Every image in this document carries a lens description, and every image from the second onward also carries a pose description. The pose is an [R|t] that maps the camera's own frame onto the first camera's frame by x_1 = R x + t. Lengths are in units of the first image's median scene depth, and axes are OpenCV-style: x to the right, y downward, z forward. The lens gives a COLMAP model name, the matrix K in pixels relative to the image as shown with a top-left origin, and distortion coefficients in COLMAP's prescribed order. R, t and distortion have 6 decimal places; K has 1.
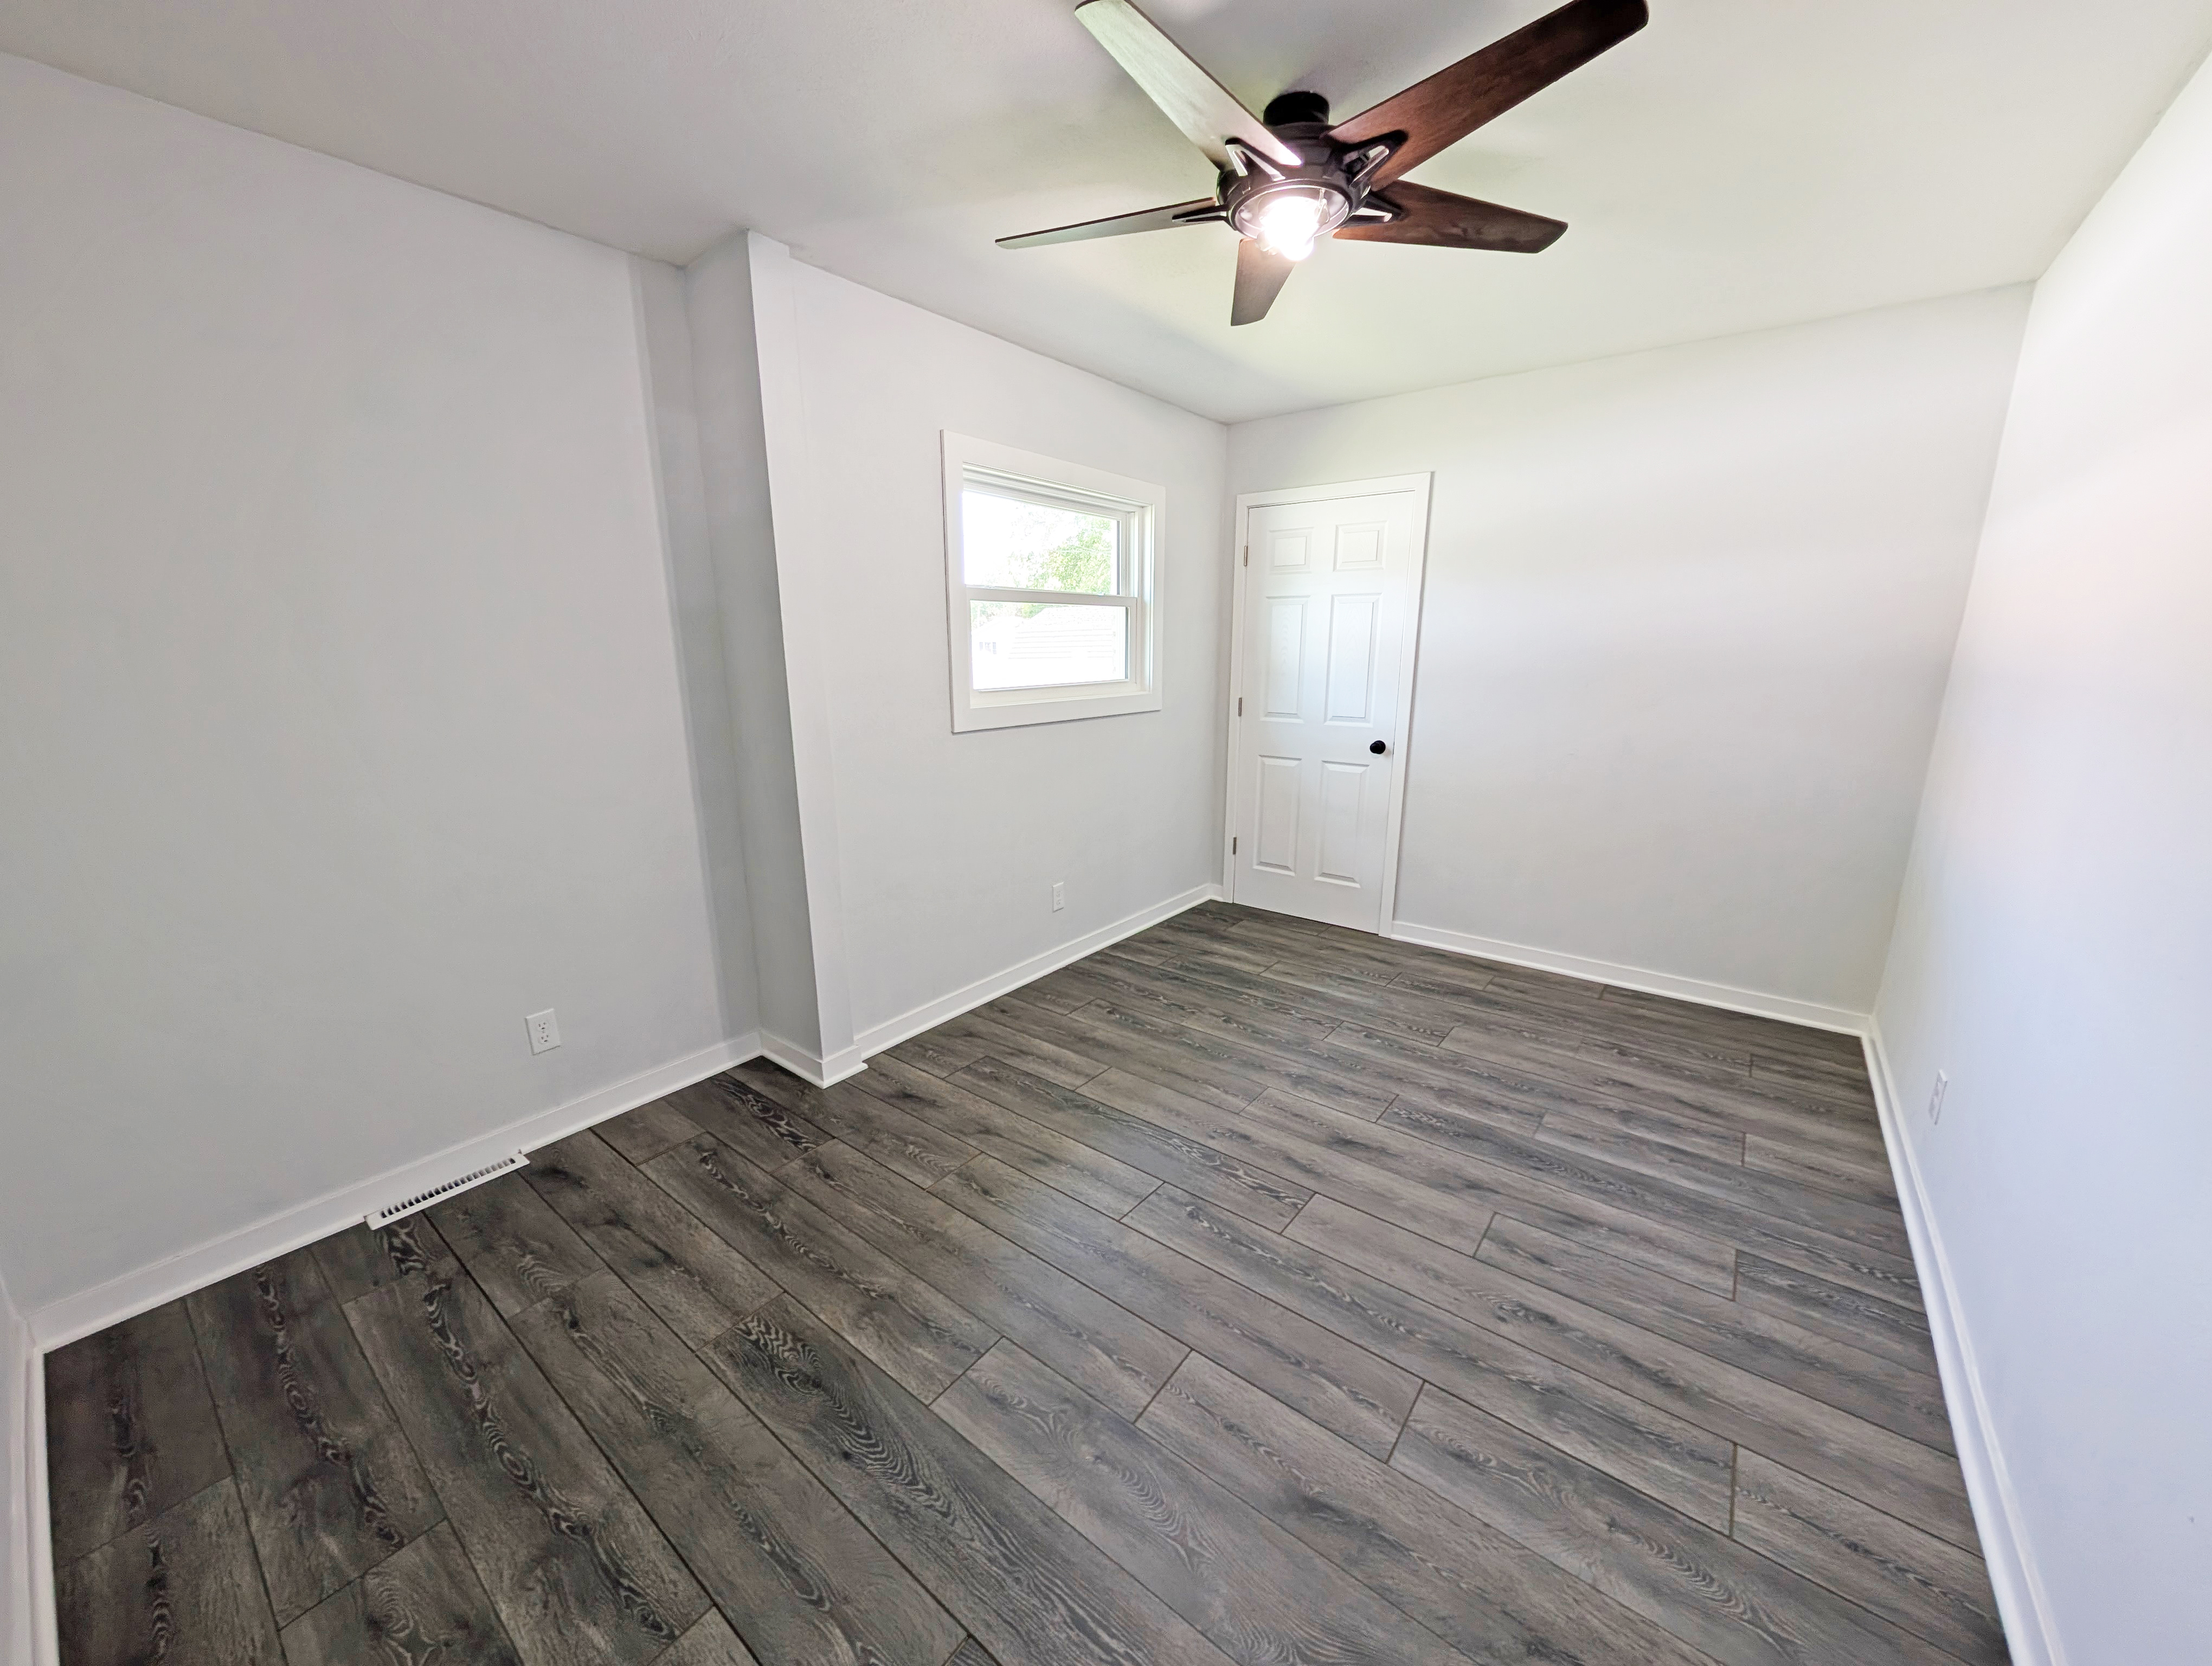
lens RADIAL K [[836.2, 0, 1105.0], [0, 836.2, 839.9], [0, 0, 1]] dist [0.001358, -0.000253]
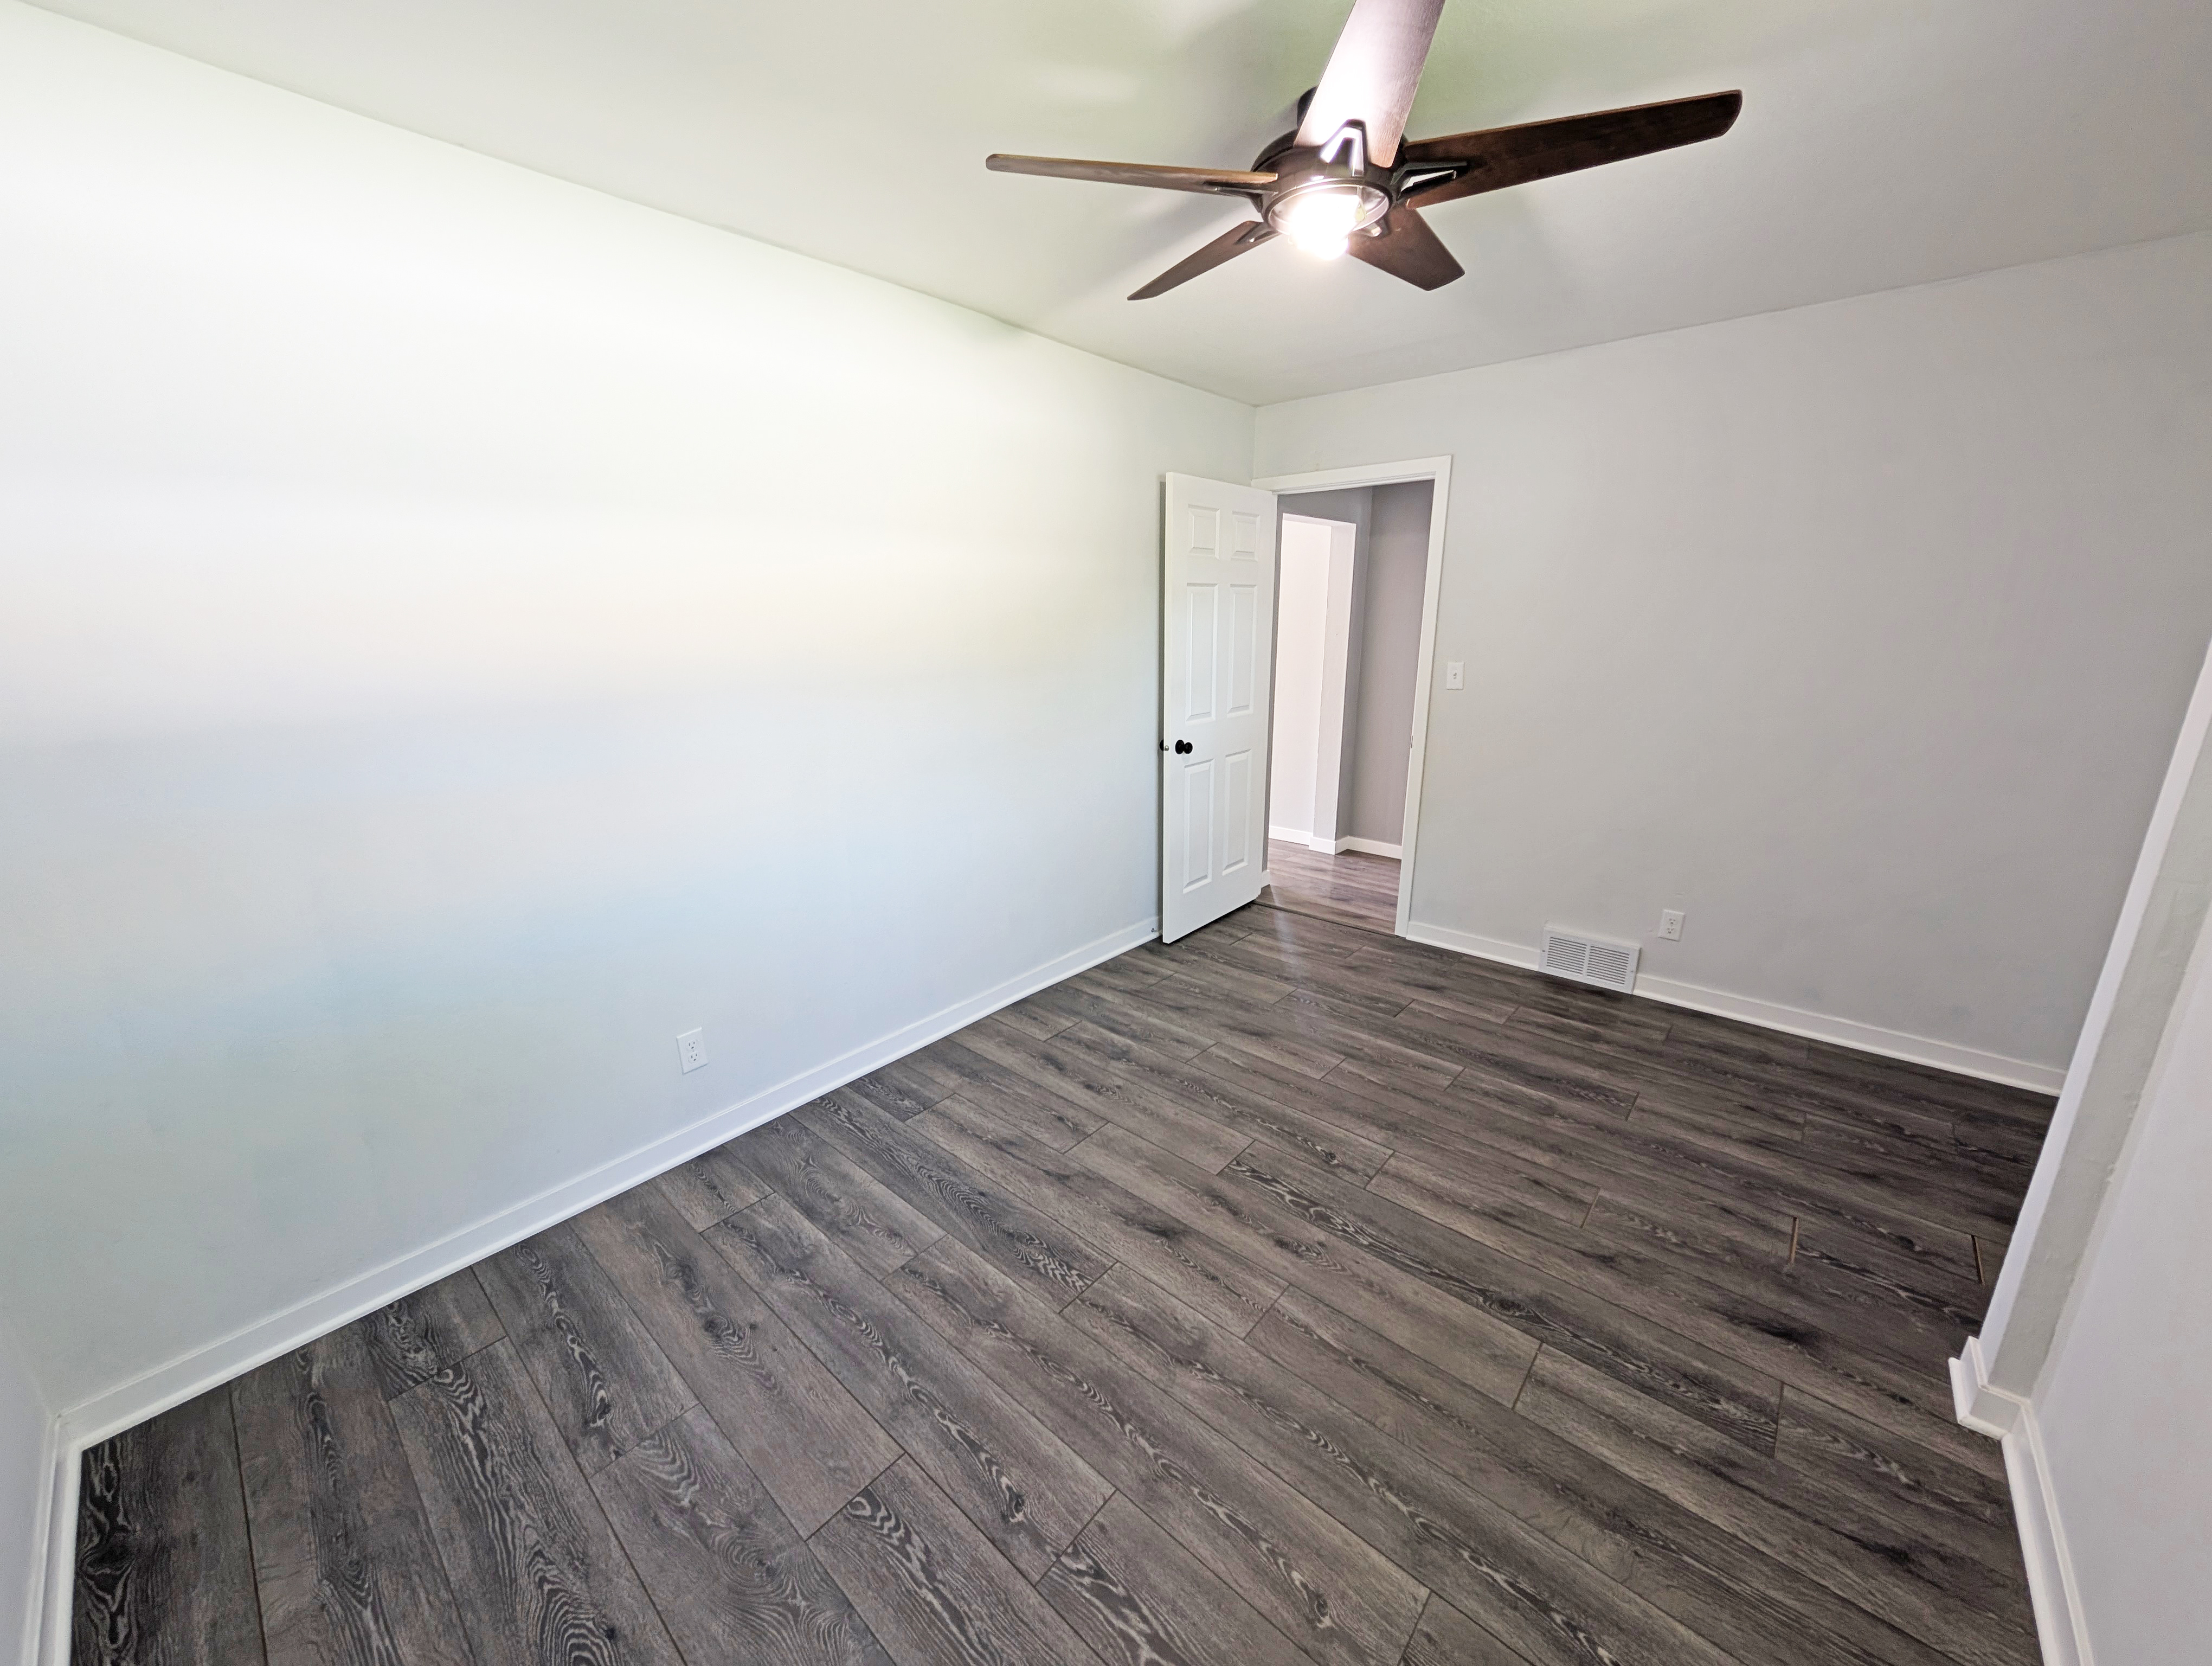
lens RADIAL K [[836.2, 0, 1105.0], [0, 836.2, 839.9], [0, 0, 1]] dist [0.001358, -0.000253]
pose [[-0.998166, -0.001892, 0.060508, 0.302571], [0.027353, 0.877565, 0.478677, -0.423677], [-0.054006, 0.479454, -0.875904, 1.590754]]
